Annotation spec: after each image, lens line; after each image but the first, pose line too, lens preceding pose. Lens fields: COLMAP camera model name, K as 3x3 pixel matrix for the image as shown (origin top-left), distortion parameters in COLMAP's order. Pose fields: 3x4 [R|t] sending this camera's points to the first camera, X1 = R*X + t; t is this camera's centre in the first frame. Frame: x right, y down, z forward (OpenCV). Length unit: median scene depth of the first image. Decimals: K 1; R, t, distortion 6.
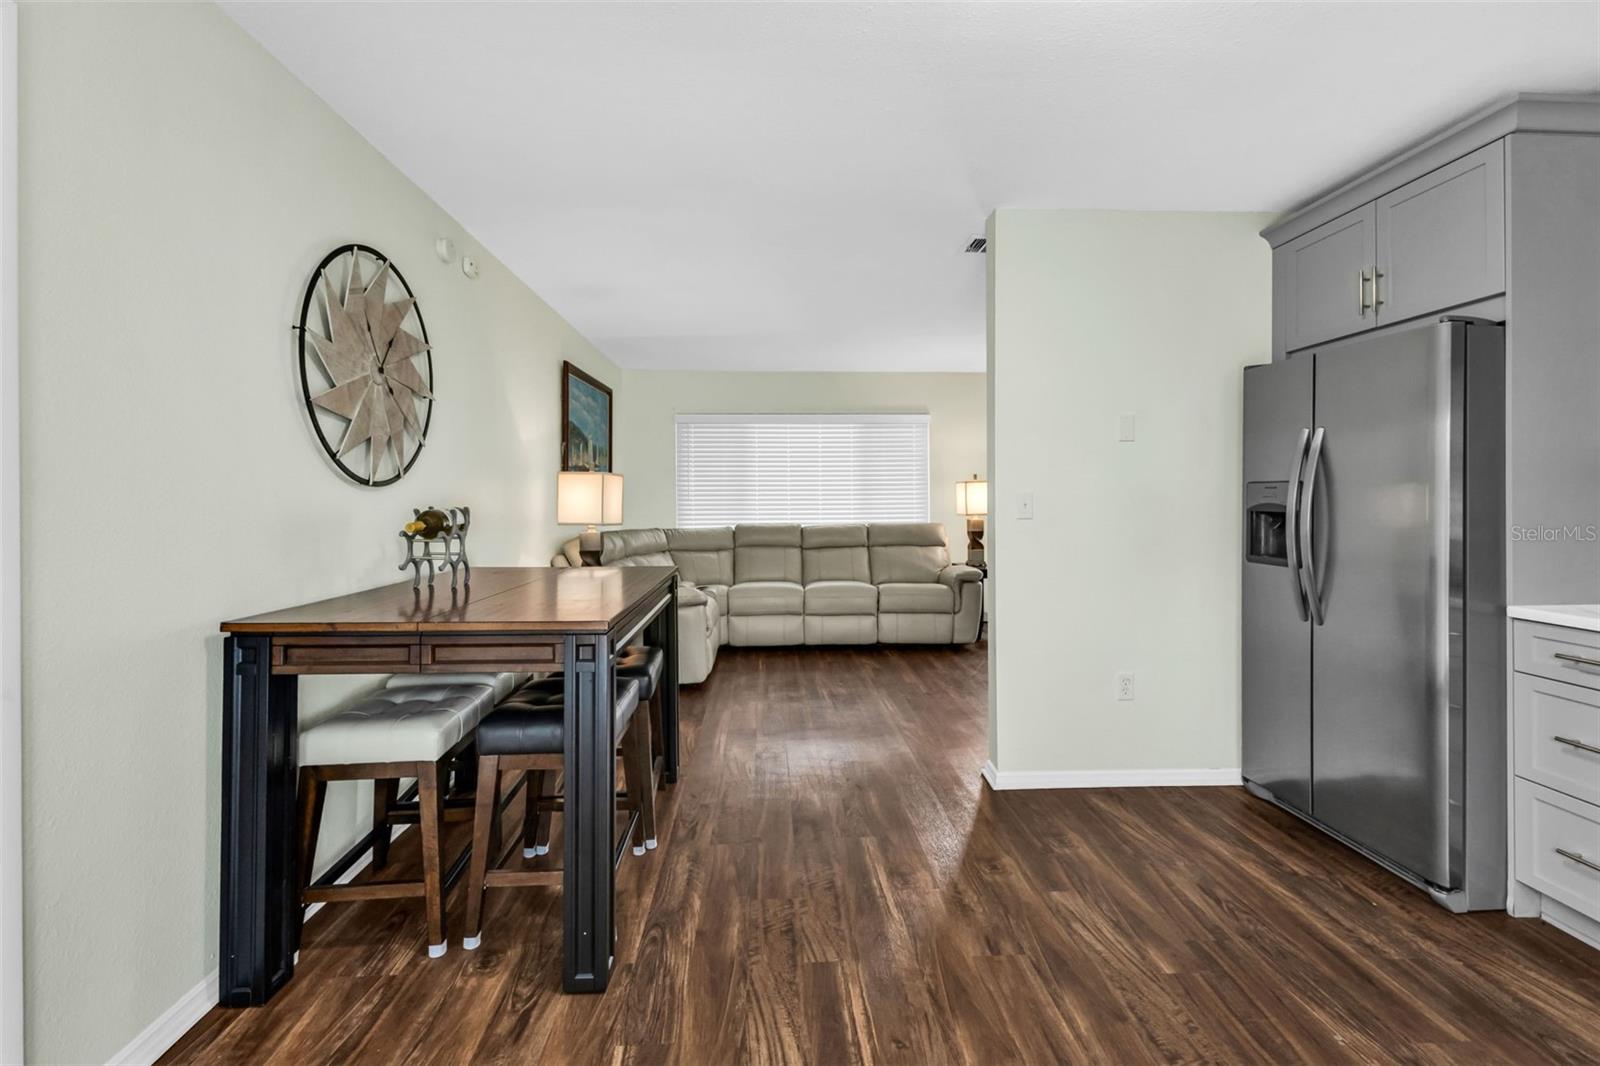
lens RADIAL K [[696.3, 0, 800.7], [0, 696.3, 496.1], [0, 0, 1]] dist [0.016483, -0.005701]
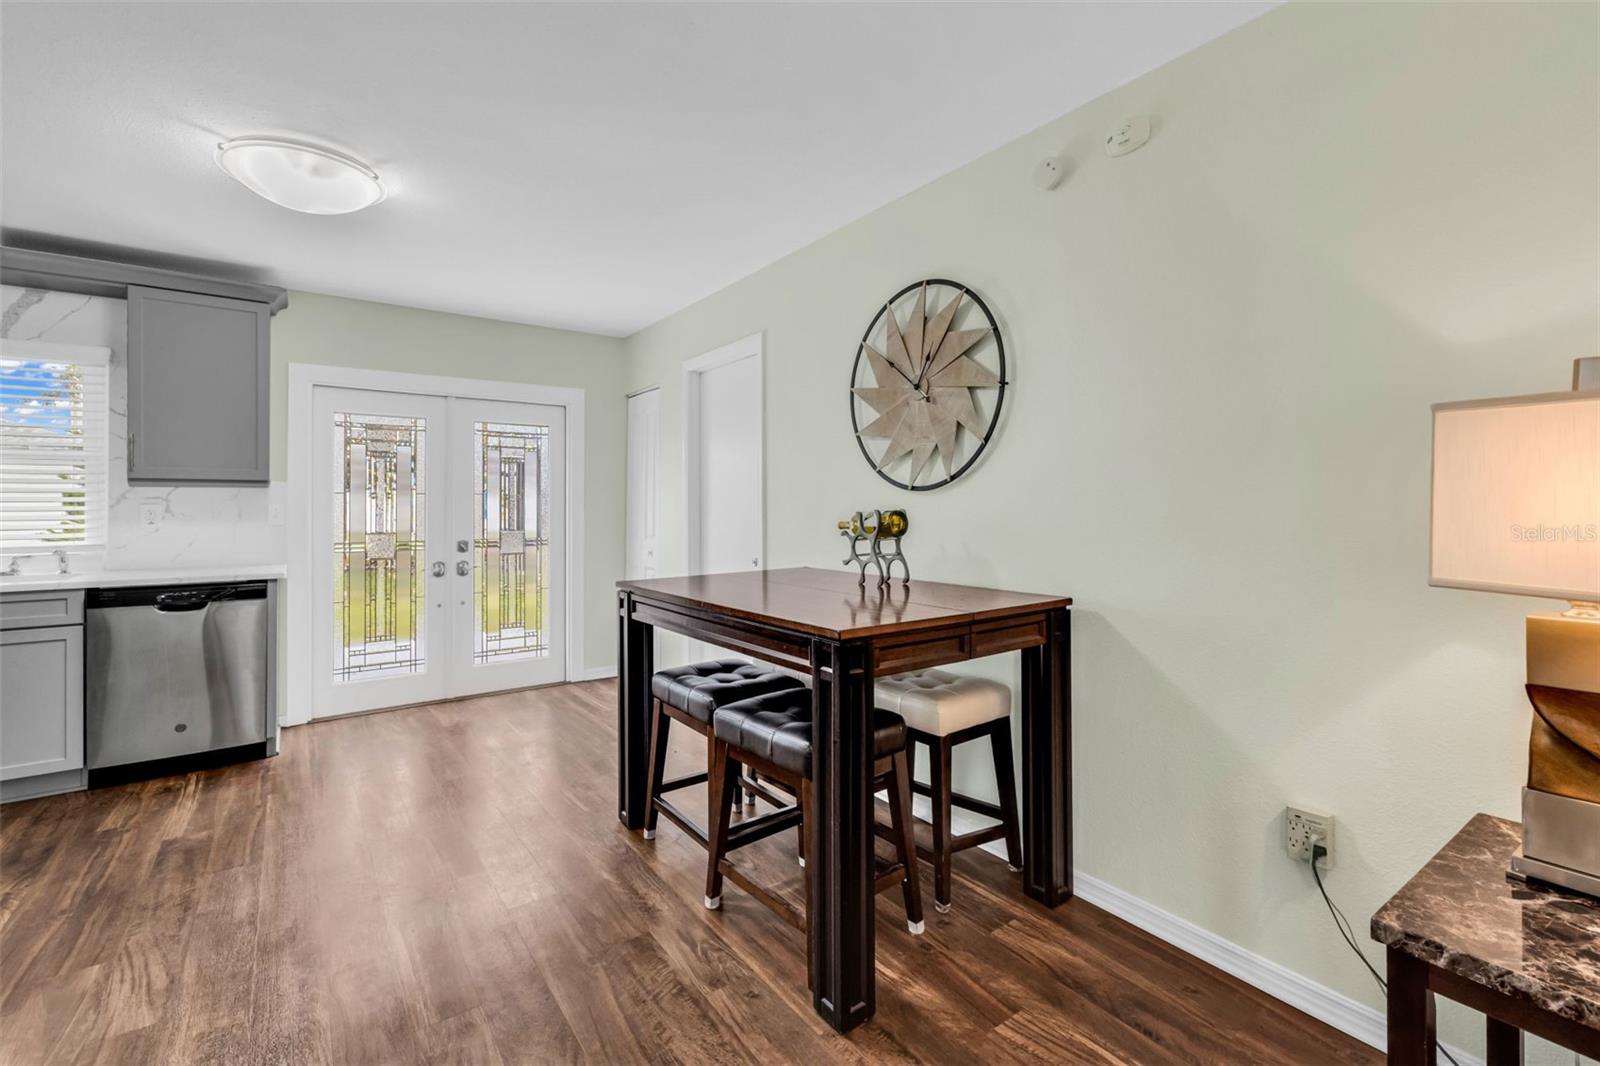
lens RADIAL K [[694.2, 0, 803.3], [0, 694.2, 499.1], [0, 0, 1]] dist [0.000090, -0.000204]
pose [[-0.834846, -0.000693, -0.550483, 0.167984], [0.006804, 0.999910, -0.011578, 0.012326], [0.550441, -0.013412, -0.834766, 1.850054]]
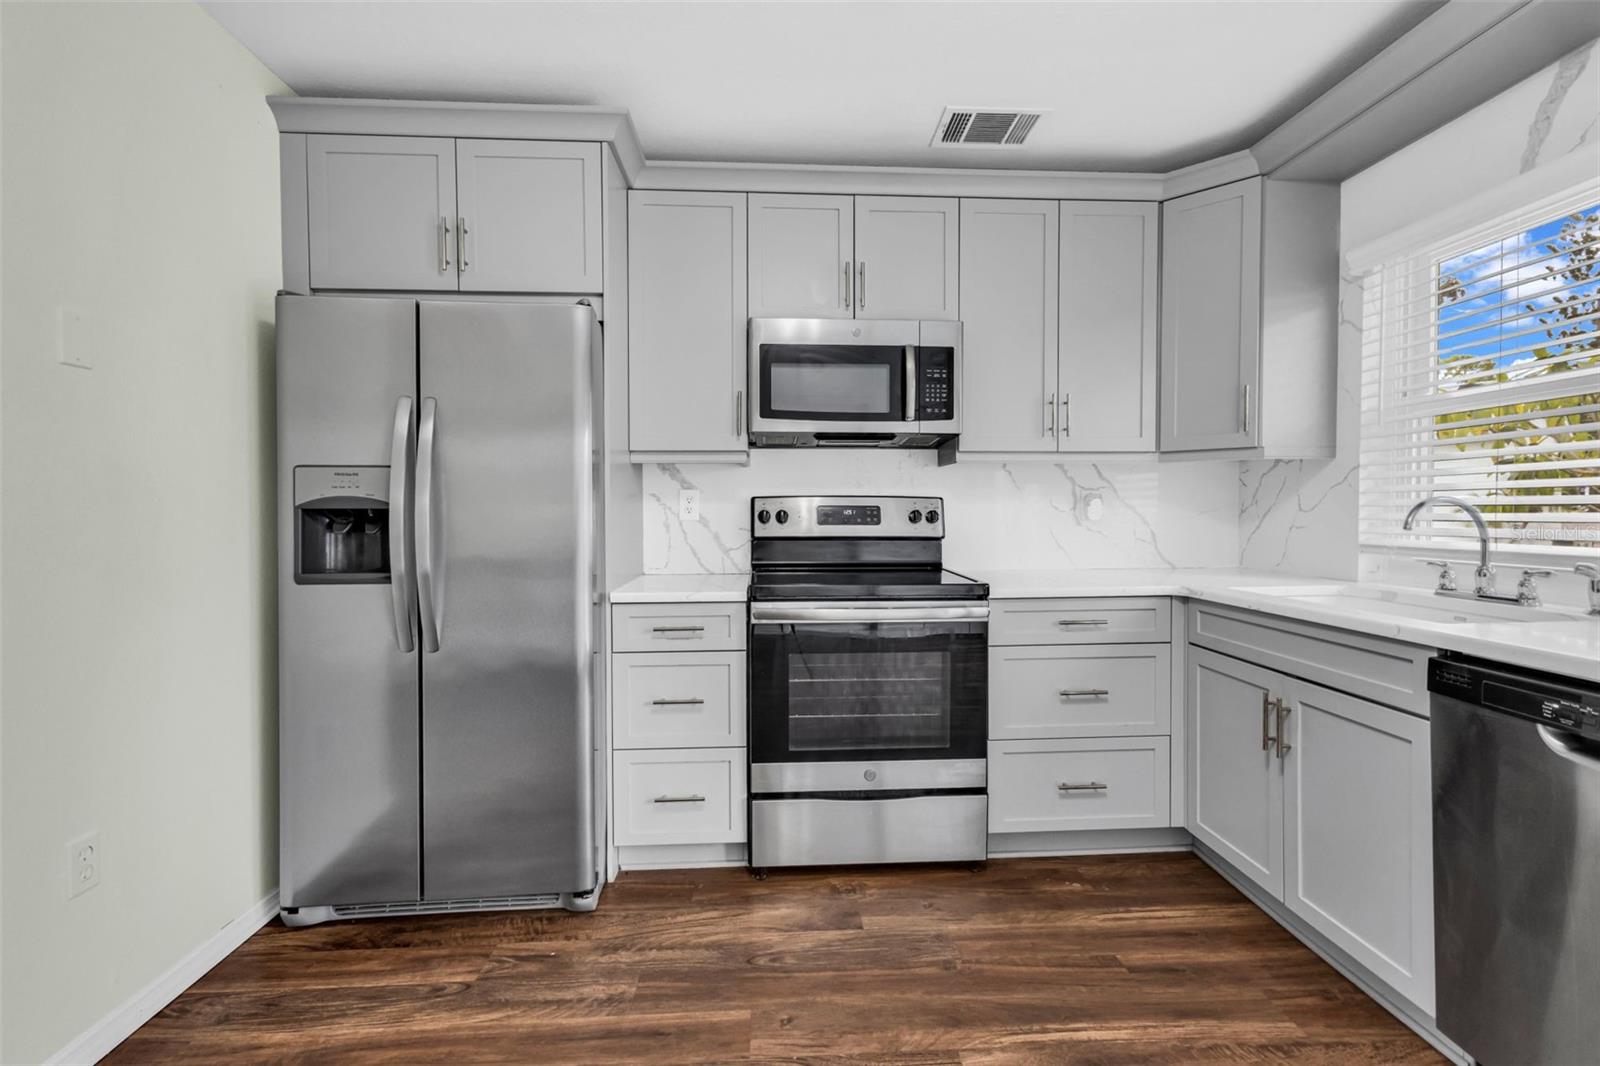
lens RADIAL K [[699.2, 0, 804.7], [0, 699.2, 523.5], [0, 0, 1]] dist [0.009153, 0.000028]
pose [[-0.004348, -0.014321, 0.999888, -0.041630], [0.004857, 0.999885, 0.014342, 0.033541], [-0.999979, 0.004919, -0.004278, 0.621437]]
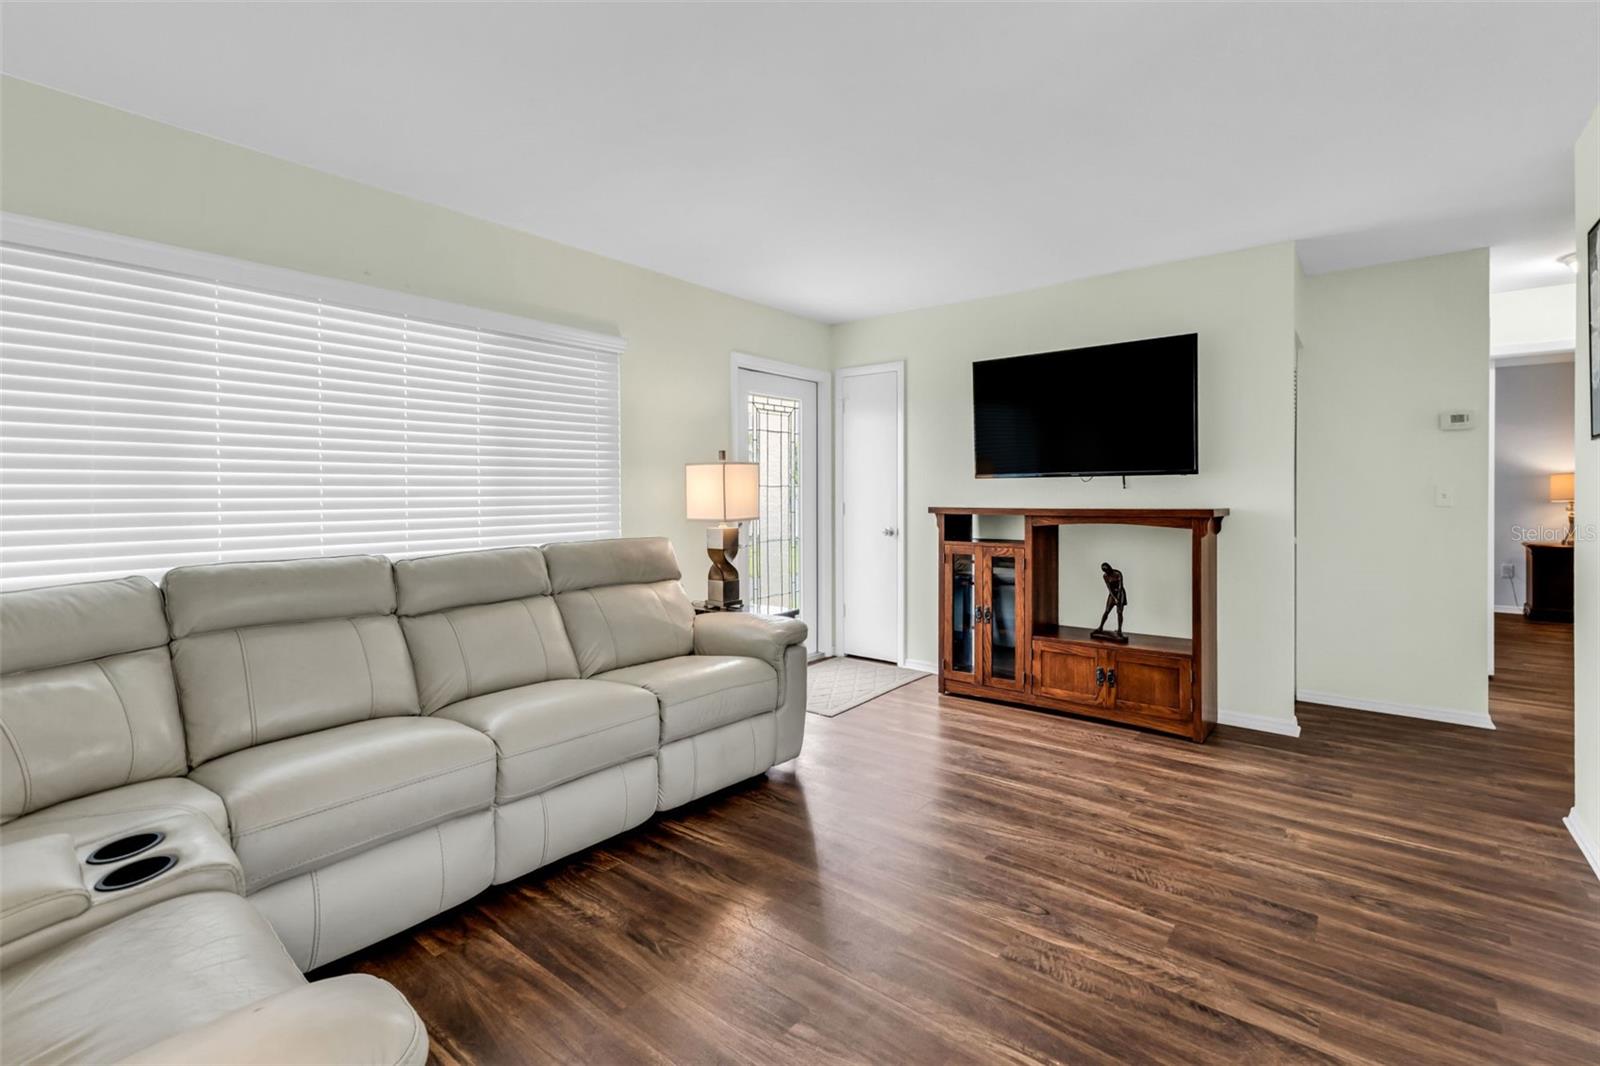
lens RADIAL K [[709.3, 0, 811.8], [0, 709.3, 497.4], [0, 0, 1]] dist [0.002686, -0.000334]
pose [[0.660621, -0.003462, 0.750711, -0.385713], [-0.001574, 0.999981, 0.005996, 0.014220], [-0.750718, -0.005143, 0.660603, 1.500252]]
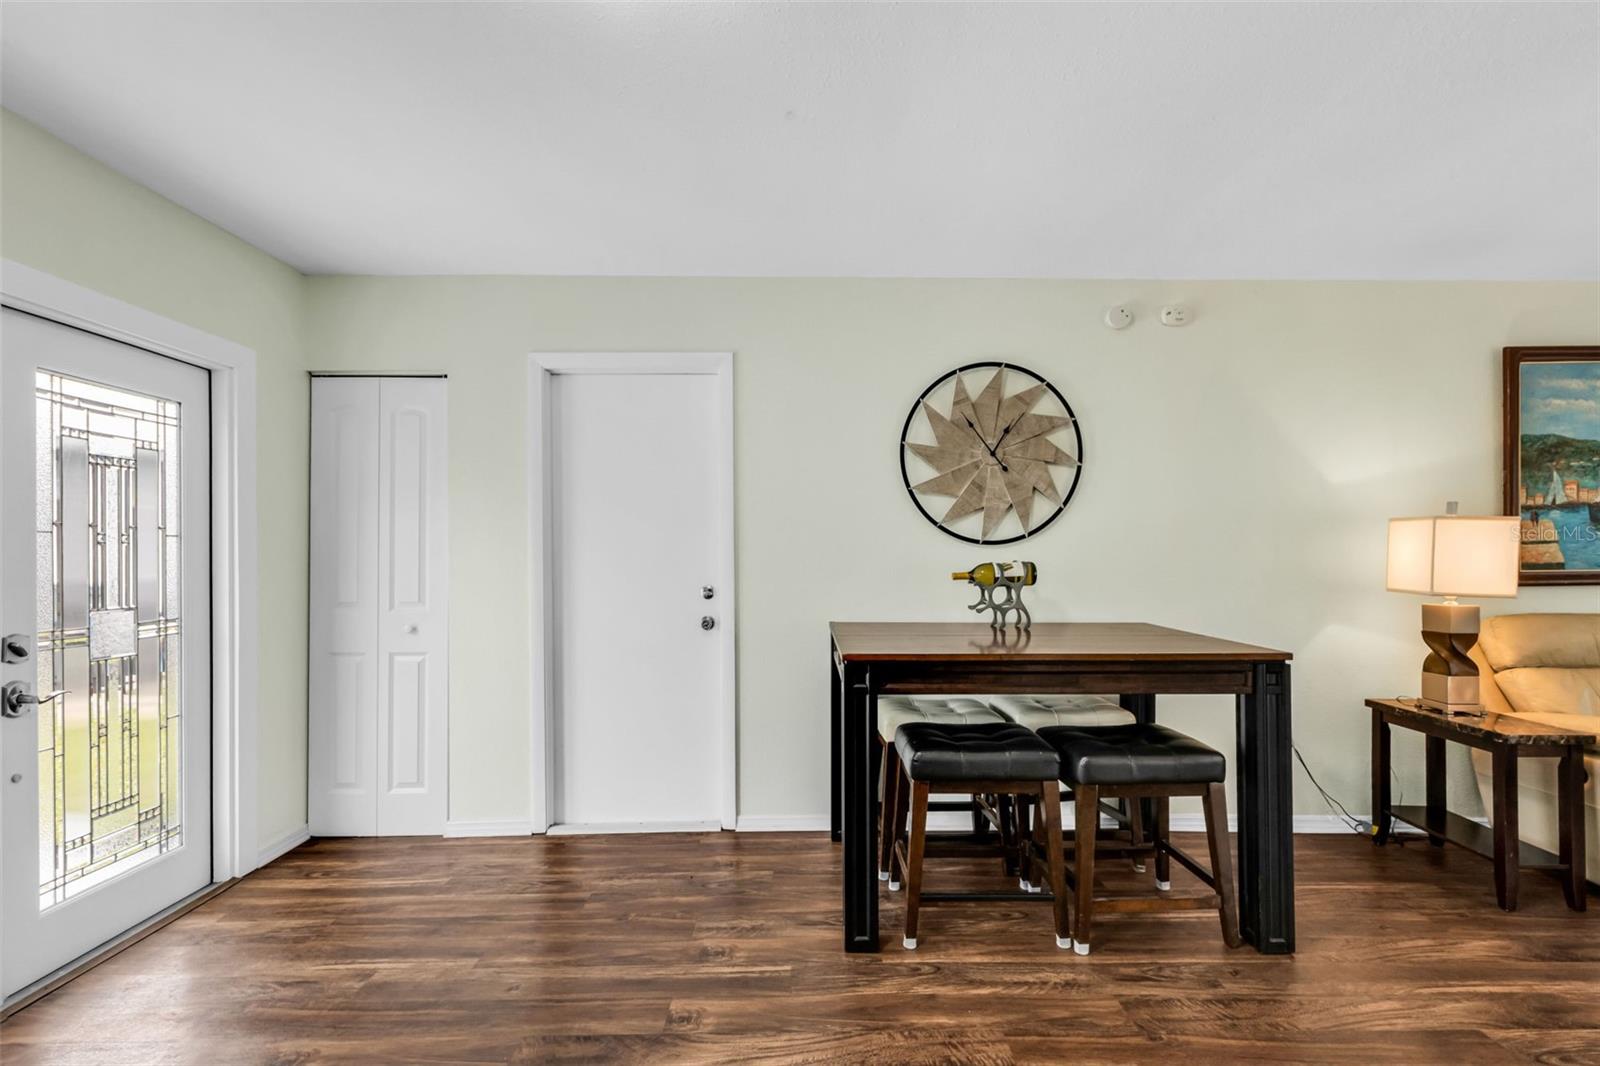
lens RADIAL K [[689.3, 0, 800.9], [0, 689.3, 560.0], [0, 0, 1]] dist [0.003095, 0.000033]
pose [[-0.047394, 0.006694, -0.998854, 0.686285], [0.002291, 0.999976, 0.006593, 0.005215], [0.998874, -0.001976, -0.047408, 0.717687]]
